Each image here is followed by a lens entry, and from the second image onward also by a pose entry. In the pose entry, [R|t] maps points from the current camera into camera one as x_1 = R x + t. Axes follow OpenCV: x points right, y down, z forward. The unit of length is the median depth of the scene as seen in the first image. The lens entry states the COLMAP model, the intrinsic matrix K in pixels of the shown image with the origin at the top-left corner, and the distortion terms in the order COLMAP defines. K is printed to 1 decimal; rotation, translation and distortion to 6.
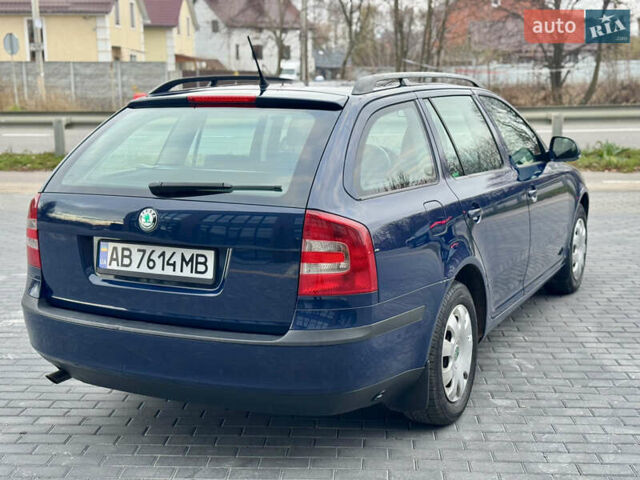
lens RADIAL K [[891.4, 0, 326.6], [0, 891.4, 238.6], [0, 0, 1]] dist [0.196202, -0.391081]
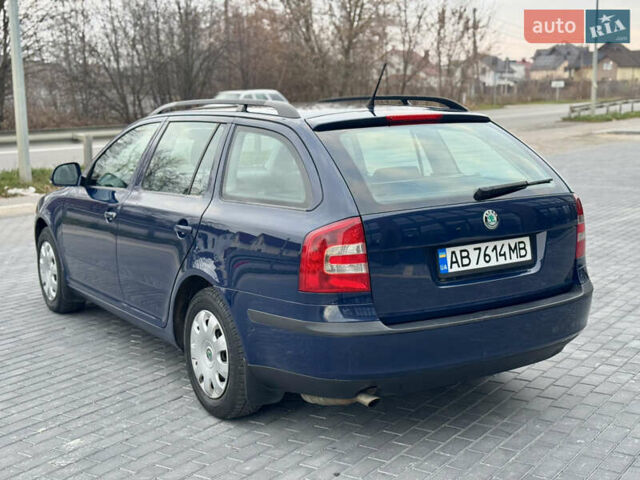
lens RADIAL K [[892.7, 0, 317.9], [0, 892.7, 230.0], [0, 0, 1]] dist [0.192460, -0.381369]
pose [[0.516814, -0.126287, 0.846732, -1.257701], [0.162496, 0.985550, 0.047809, -0.096346], [-0.840535, 0.112882, 0.529867, 0.558818]]
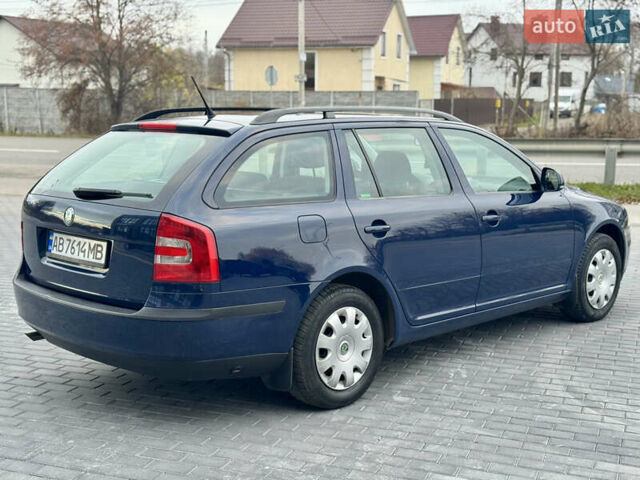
lens RADIAL K [[891.7, 0, 320.0], [0, 891.7, 240.0], [0, 0, 1]] dist [0.191305, -0.361911]
pose [[0.949627, 0.057895, -0.307988, 0.537512], [-0.066578, 0.997623, -0.017753, 0.012255], [0.306229, 0.037364, 0.951224, -0.132318]]
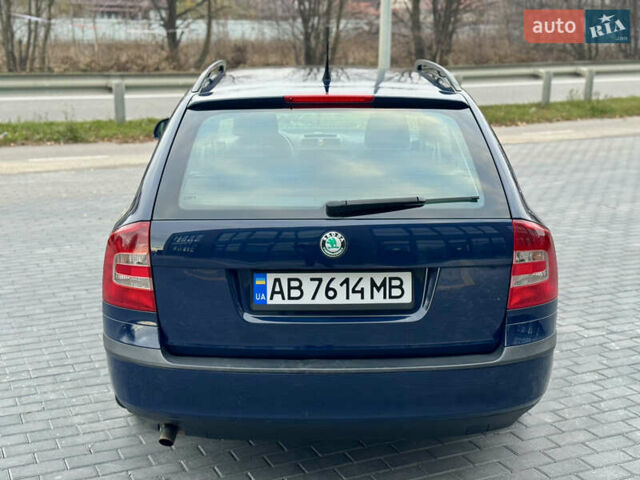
lens RADIAL K [[892.7, 0, 317.9], [0, 892.7, 230.0], [0, 0, 1]] dist [0.192460, -0.381369]
pose [[0.882210, -0.088856, 0.462396, -0.598013], [0.070604, 0.995893, 0.056667, -0.083288], [-0.465532, -0.017345, 0.884861, 0.225109]]
